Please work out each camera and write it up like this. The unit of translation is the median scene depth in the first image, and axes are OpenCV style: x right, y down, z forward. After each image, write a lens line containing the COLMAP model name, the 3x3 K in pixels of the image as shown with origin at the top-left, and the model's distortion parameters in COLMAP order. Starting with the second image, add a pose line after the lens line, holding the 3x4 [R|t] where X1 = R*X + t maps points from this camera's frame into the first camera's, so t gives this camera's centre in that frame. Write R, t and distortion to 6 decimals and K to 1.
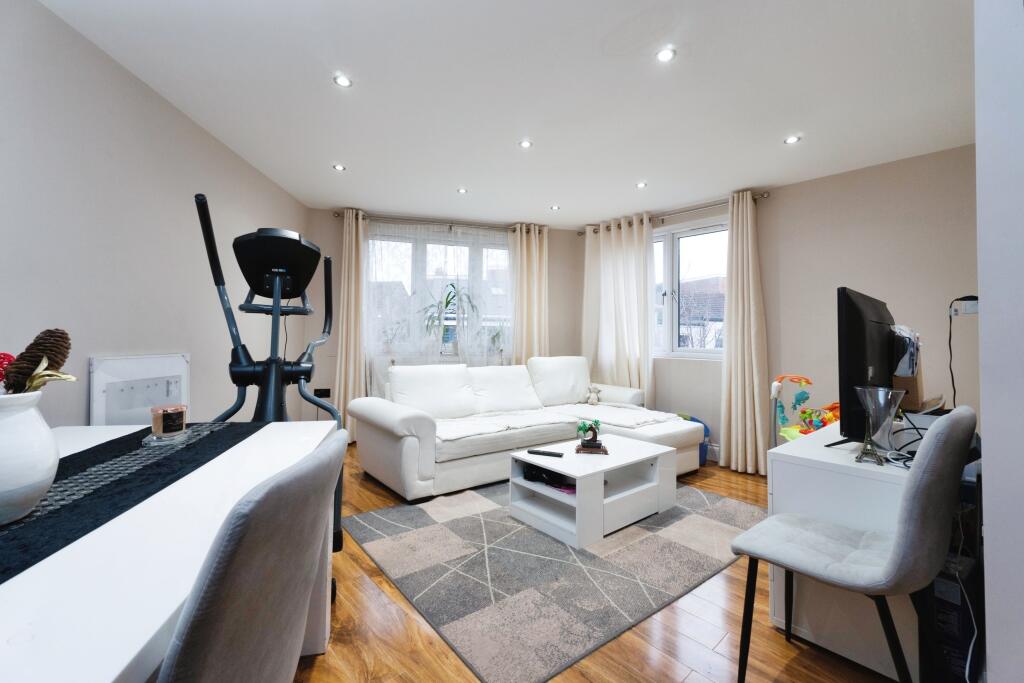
lens RADIAL K [[425.9, 0, 512.8], [0, 425.9, 307.5], [0, 0, 1]] dist [0.002100, -0.000862]
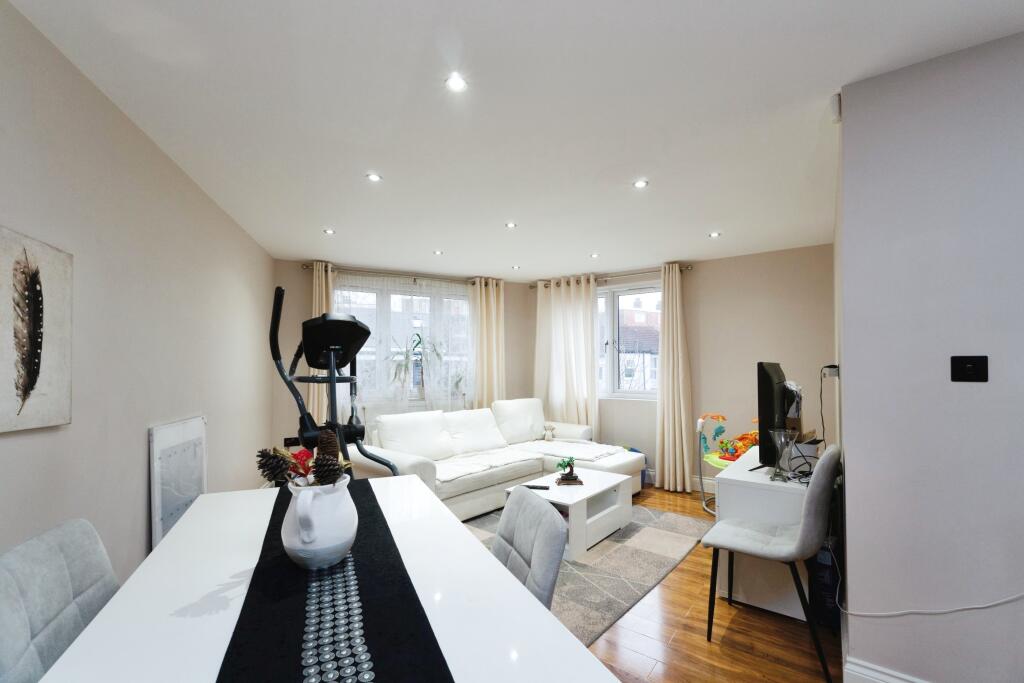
lens RADIAL K [[429.0, 0, 508.5], [0, 429.0, 338.8], [0, 0, 1]] dist [0.002352, 0.000288]
pose [[0.981929, -0.001525, 0.189245, -0.185052], [0.000608, 0.999988, 0.004898, -0.070079], [-0.189250, -0.004695, 0.981918, -0.148498]]
